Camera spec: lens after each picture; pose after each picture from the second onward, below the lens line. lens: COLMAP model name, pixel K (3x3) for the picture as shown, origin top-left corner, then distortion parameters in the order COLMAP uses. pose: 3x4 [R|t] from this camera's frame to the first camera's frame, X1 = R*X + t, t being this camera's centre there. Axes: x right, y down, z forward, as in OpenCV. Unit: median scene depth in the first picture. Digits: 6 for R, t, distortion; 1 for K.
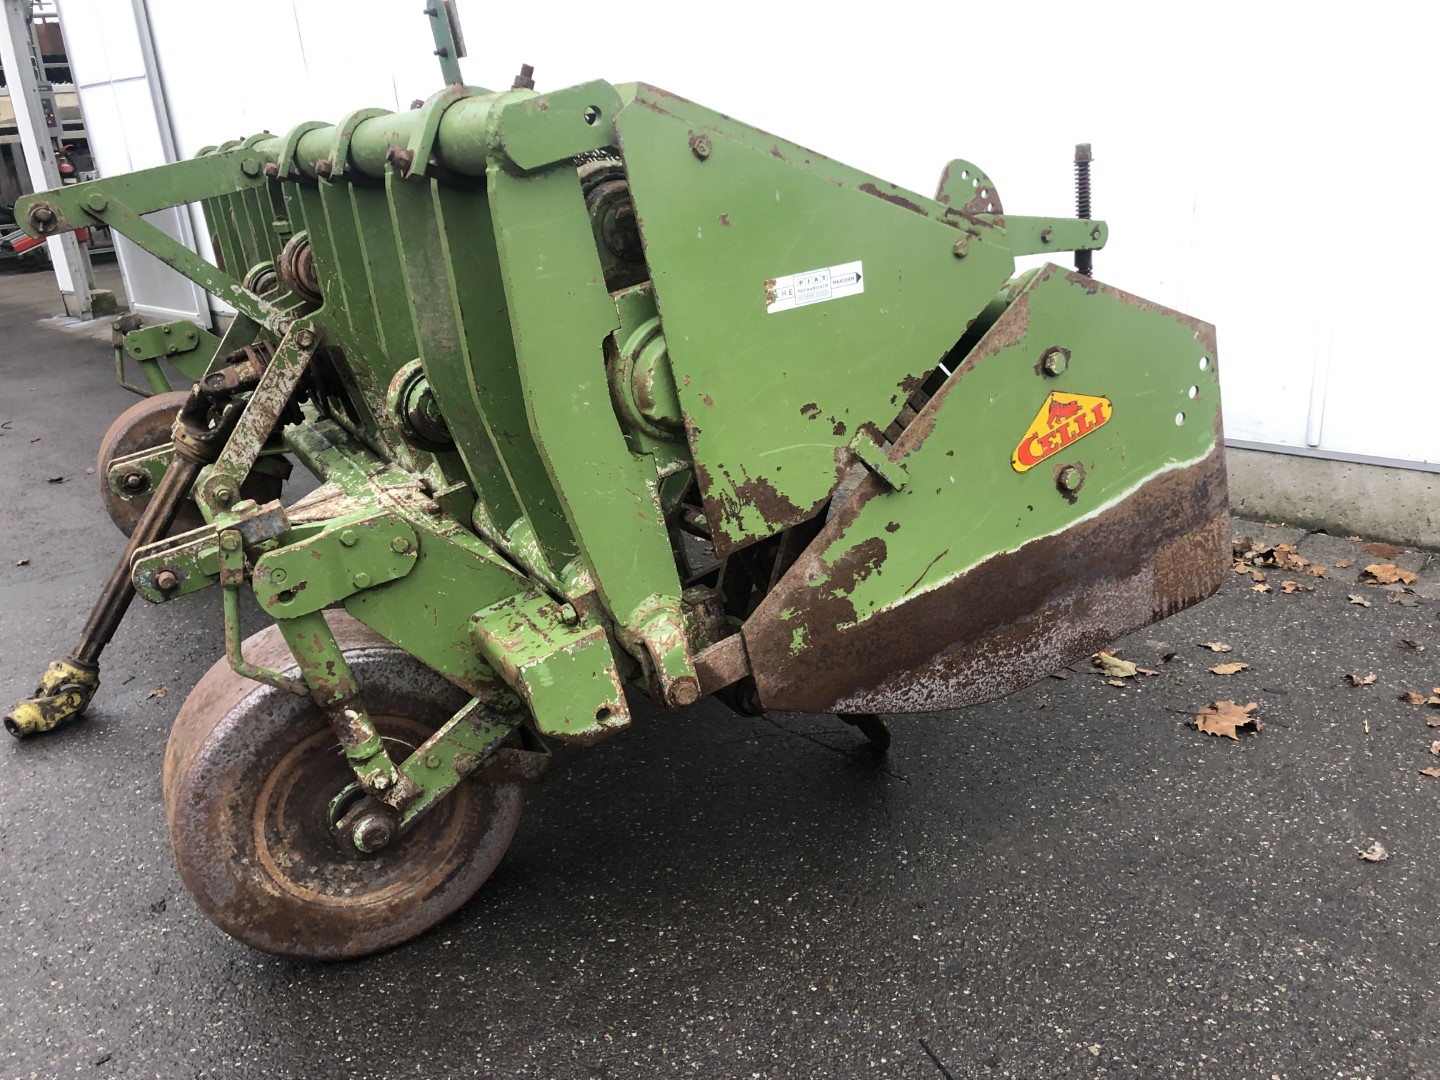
lens RADIAL K [[1175.2, 0, 719.8], [0, 1175.2, 575.4], [0, 0, 1]] dist [0.006783, -0.000121]
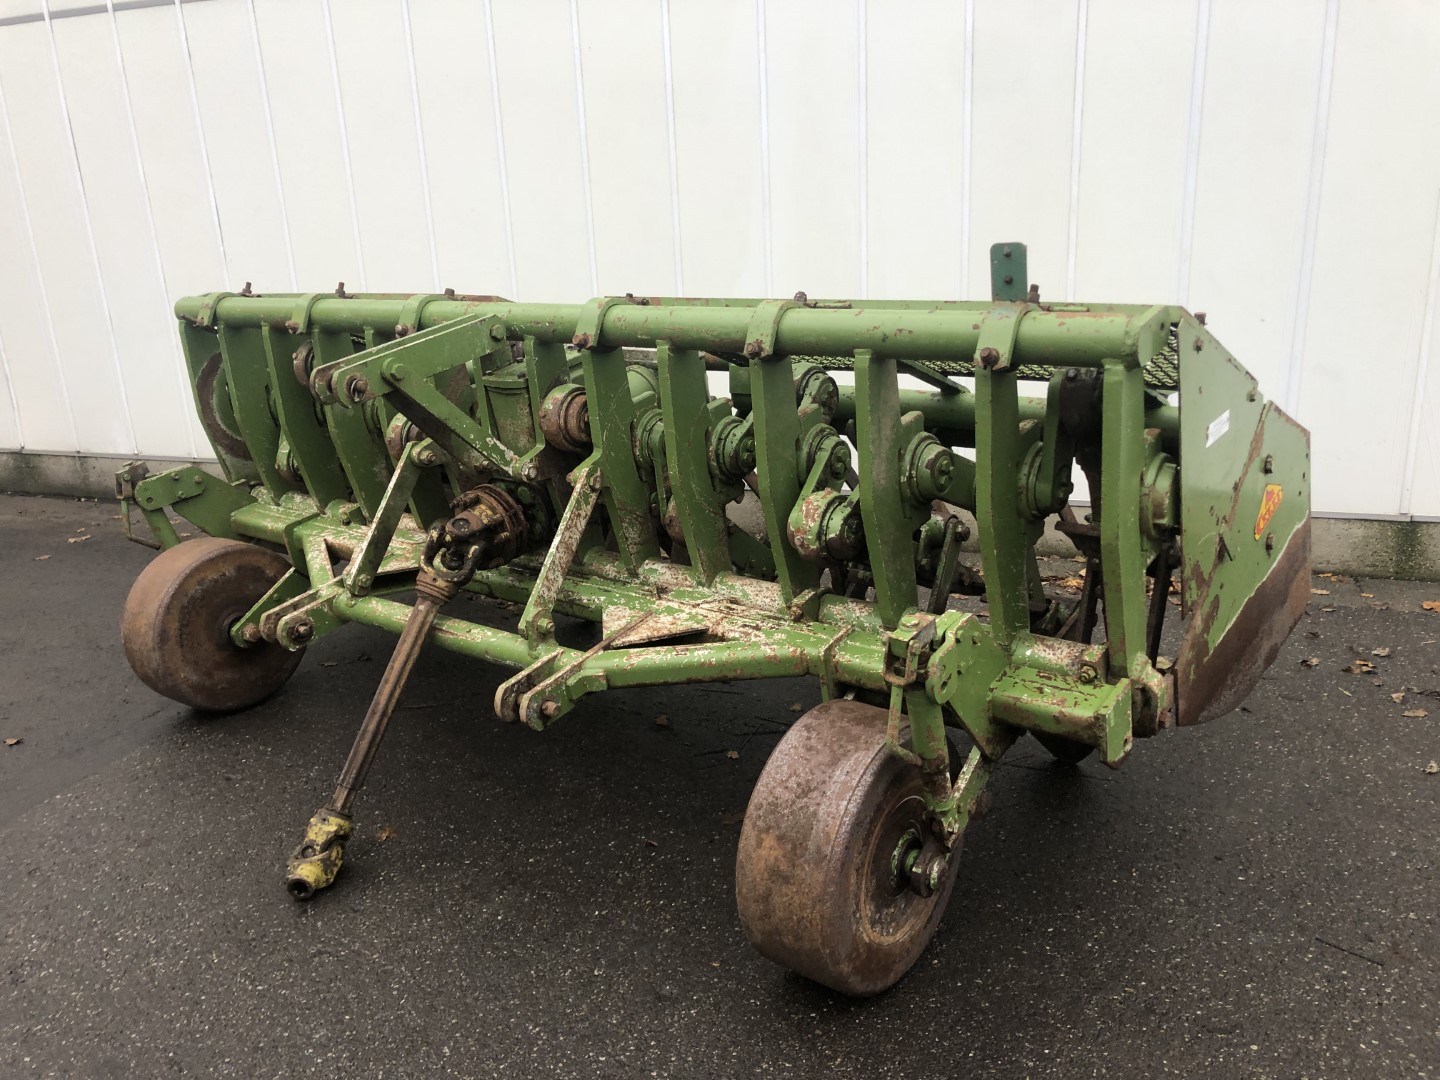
lens RADIAL K [[1163.9, 0, 720.0], [0, 1163.9, 540.0], [0, 0, 1]] dist [0.005287, -0.001010]
pose [[0.923746, -0.091298, 0.371964, -0.720762], [0.126372, 0.989440, -0.070978, -0.055720], [-0.361556, 0.112572, 0.925529, -0.079897]]
